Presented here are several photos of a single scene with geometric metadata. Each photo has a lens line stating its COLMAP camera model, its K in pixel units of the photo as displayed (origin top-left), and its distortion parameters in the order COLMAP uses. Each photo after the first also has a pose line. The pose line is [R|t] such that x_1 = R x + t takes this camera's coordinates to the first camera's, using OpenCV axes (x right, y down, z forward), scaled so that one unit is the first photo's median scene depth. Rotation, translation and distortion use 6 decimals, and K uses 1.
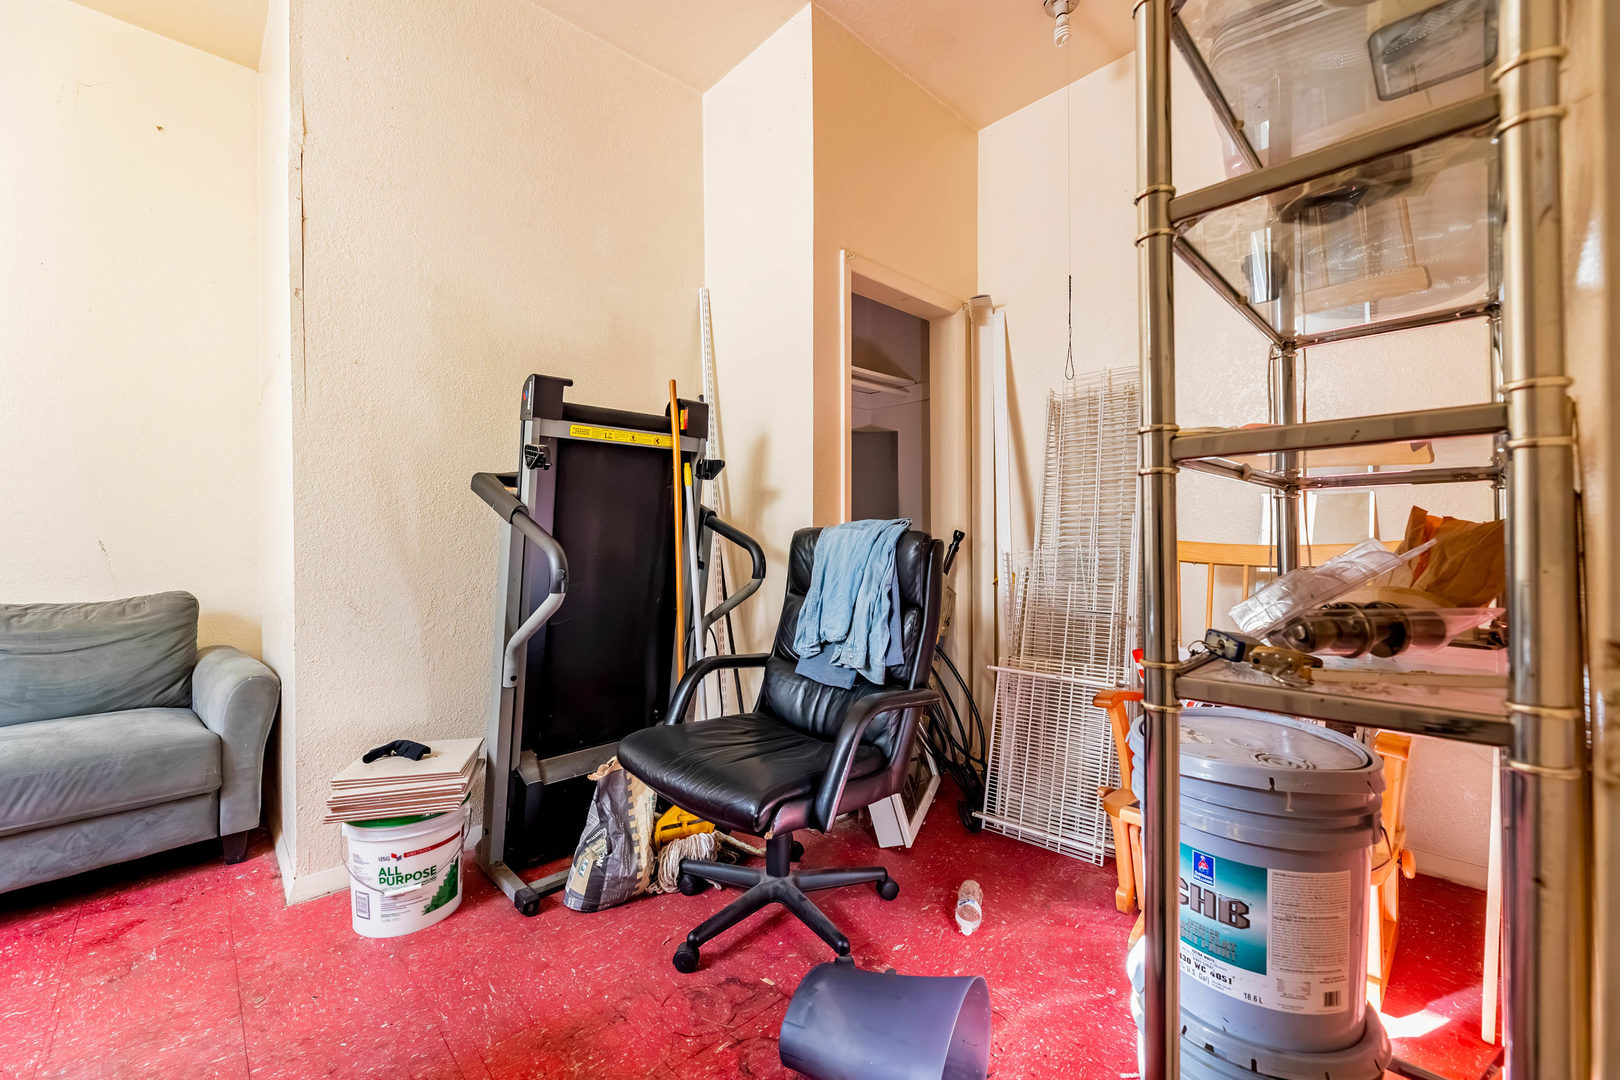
lens RADIAL K [[647.6, 0, 798.0], [0, 647.6, 532.1], [0, 0, 1]] dist [-0.002308, -0.000382]
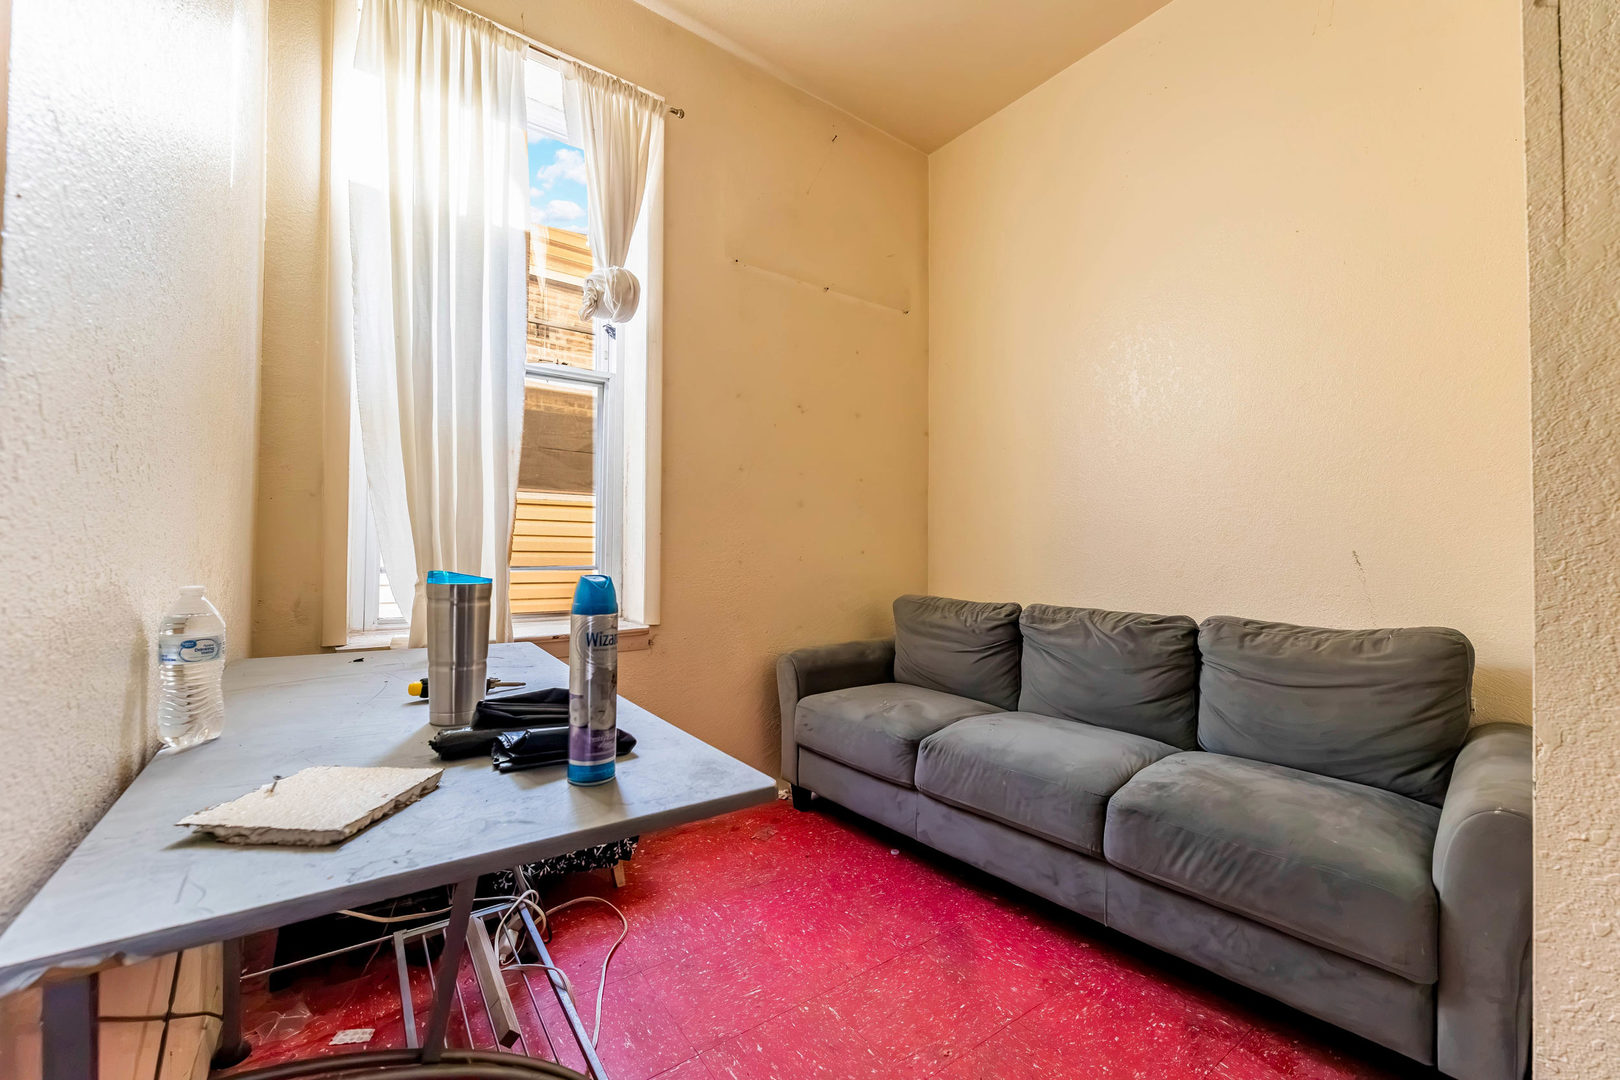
lens RADIAL K [[647.6, 0, 803.2], [0, 647.6, 541.5], [0, 0, 1]] dist [-0.002308, -0.000382]
pose [[-0.142435, -0.007992, -0.989772, -0.240579], [-0.000237, 0.999968, -0.008040, 0.009770], [0.989804, -0.000910, -0.142433, 0.511374]]
